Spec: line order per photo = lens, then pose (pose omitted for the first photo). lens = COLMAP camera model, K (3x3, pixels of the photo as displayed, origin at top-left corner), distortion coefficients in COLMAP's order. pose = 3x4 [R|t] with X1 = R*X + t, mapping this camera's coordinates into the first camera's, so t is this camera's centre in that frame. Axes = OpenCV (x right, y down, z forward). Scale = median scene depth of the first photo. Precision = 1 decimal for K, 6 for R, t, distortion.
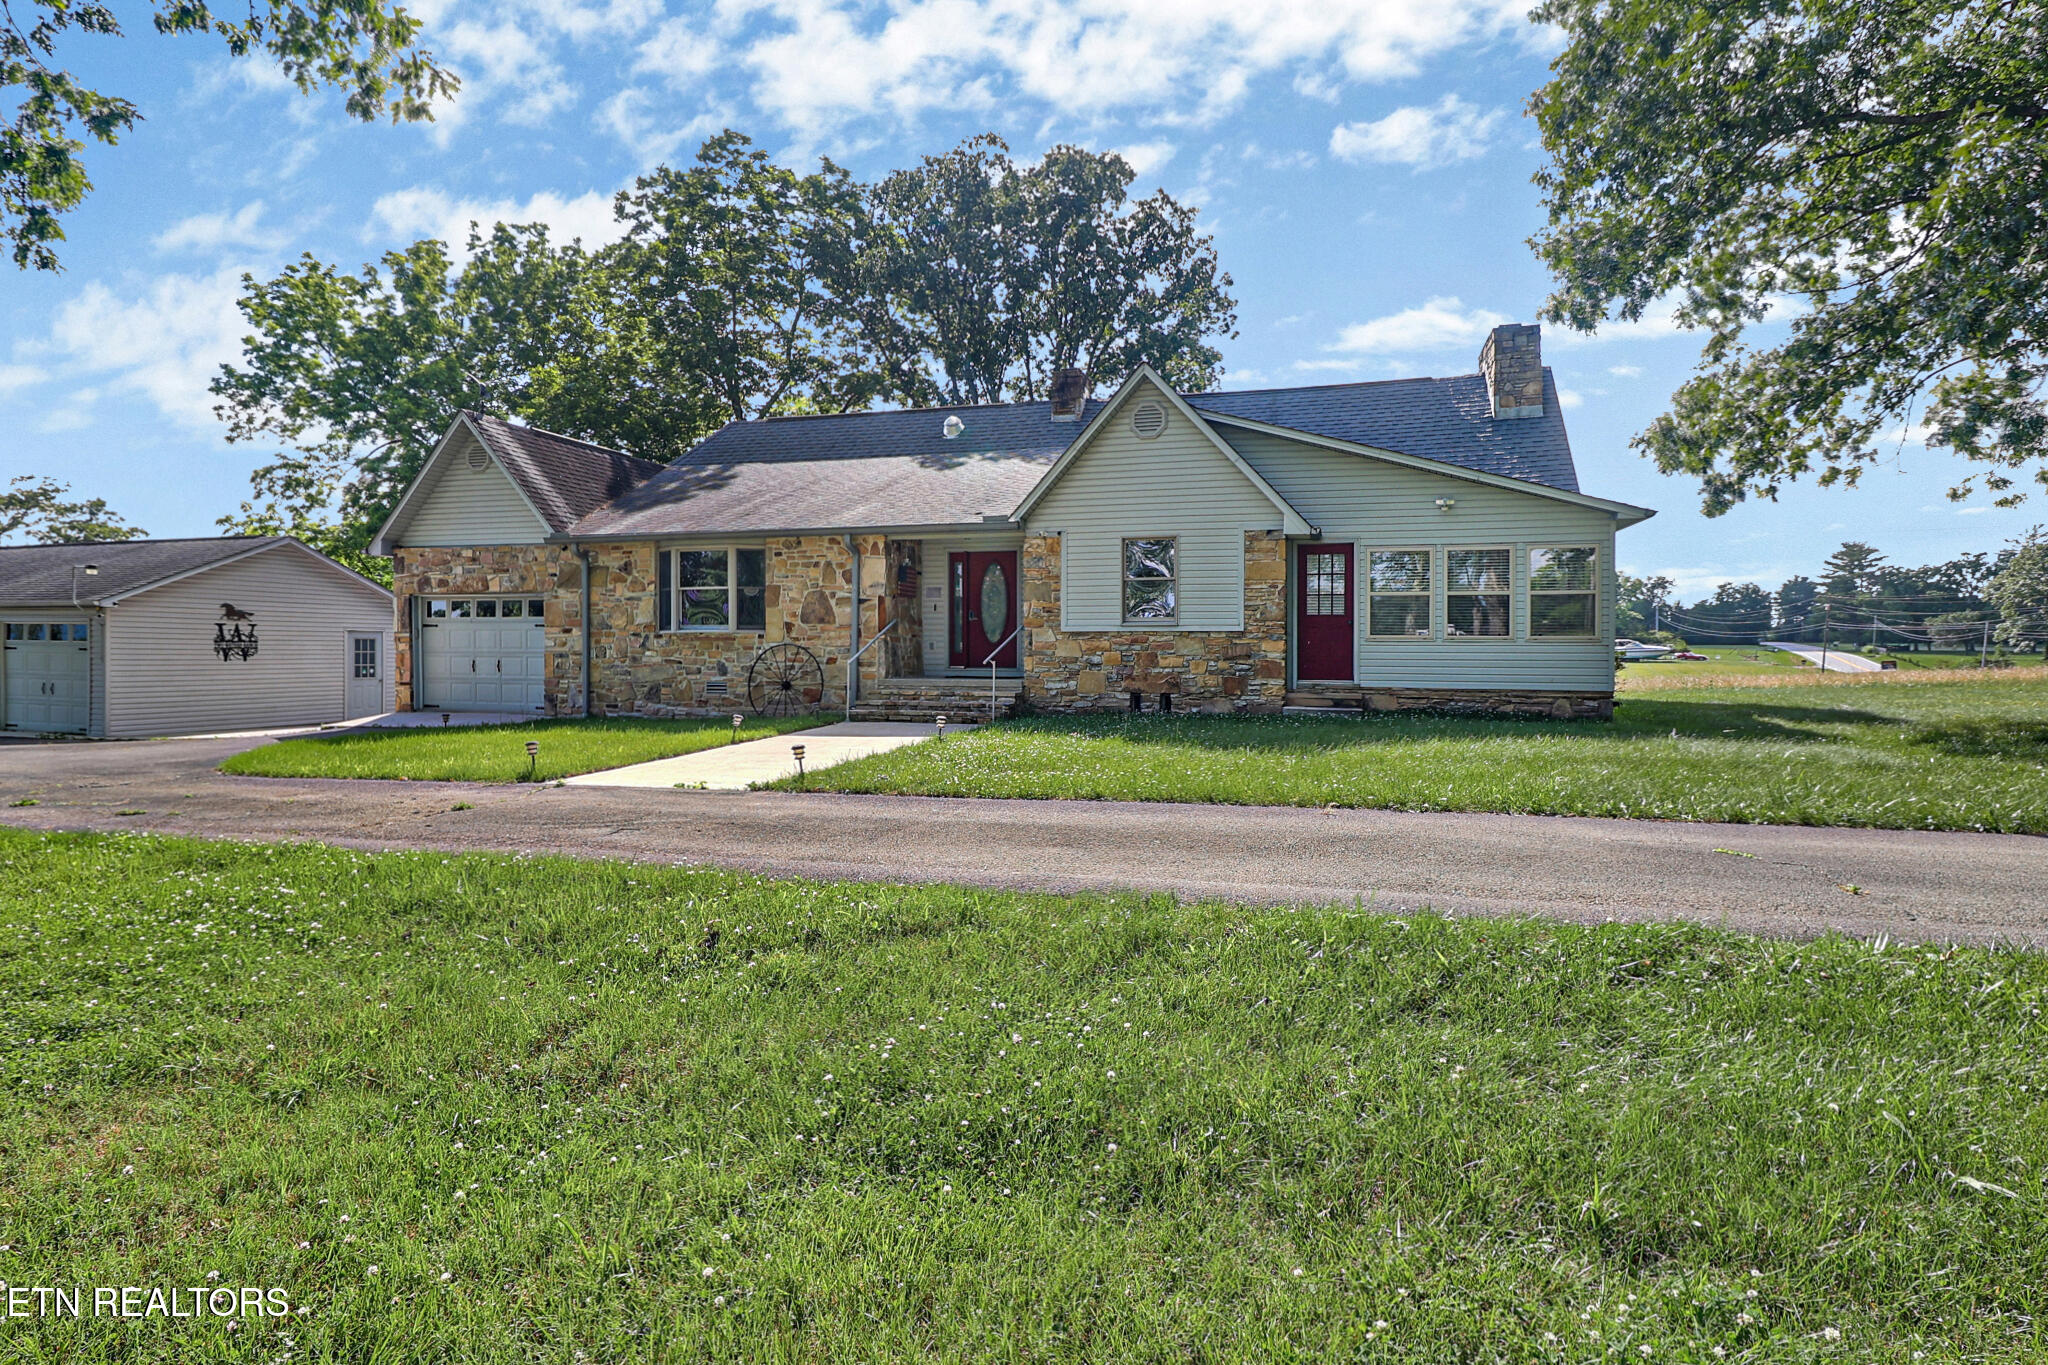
lens RADIAL K [[1152.2, 0, 1020.1], [0, 1152.2, 680.1], [0, 0, 1]] dist [0.007507, 0.000301]
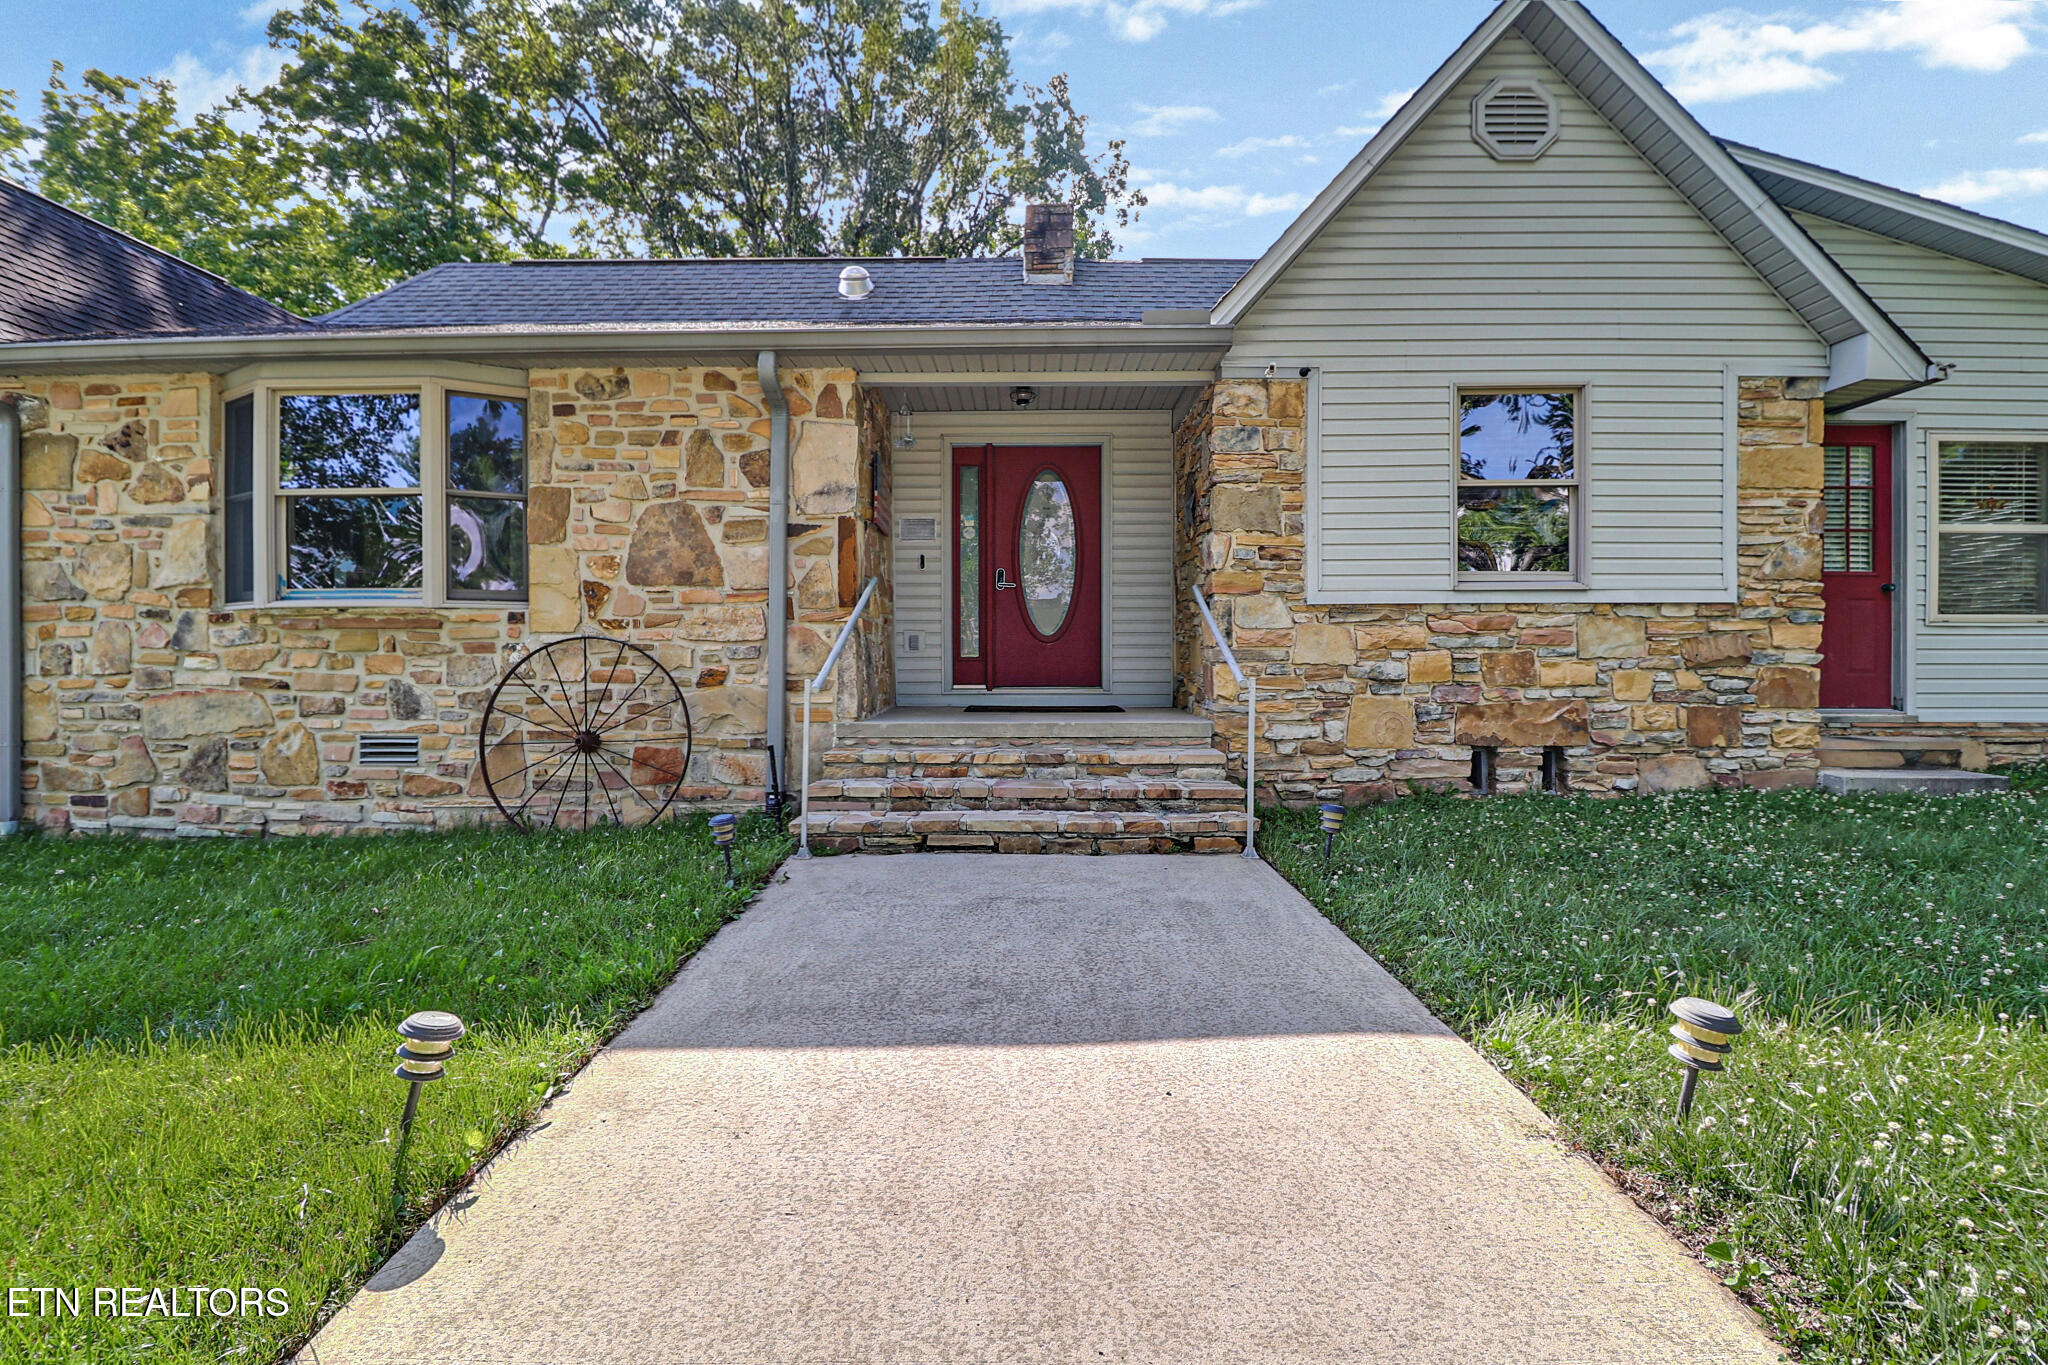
lens RADIAL K [[1003.8, 0, 1044.5], [0, 1003.8, 667.5], [0, 0, 1]] dist [0.005878, -0.013709]
pose [[0.959221, -0.007207, 0.282565, -0.152015], [0.012677, 0.999766, -0.017536, -0.012922], [-0.282373, 0.020403, 0.959088, 0.633844]]
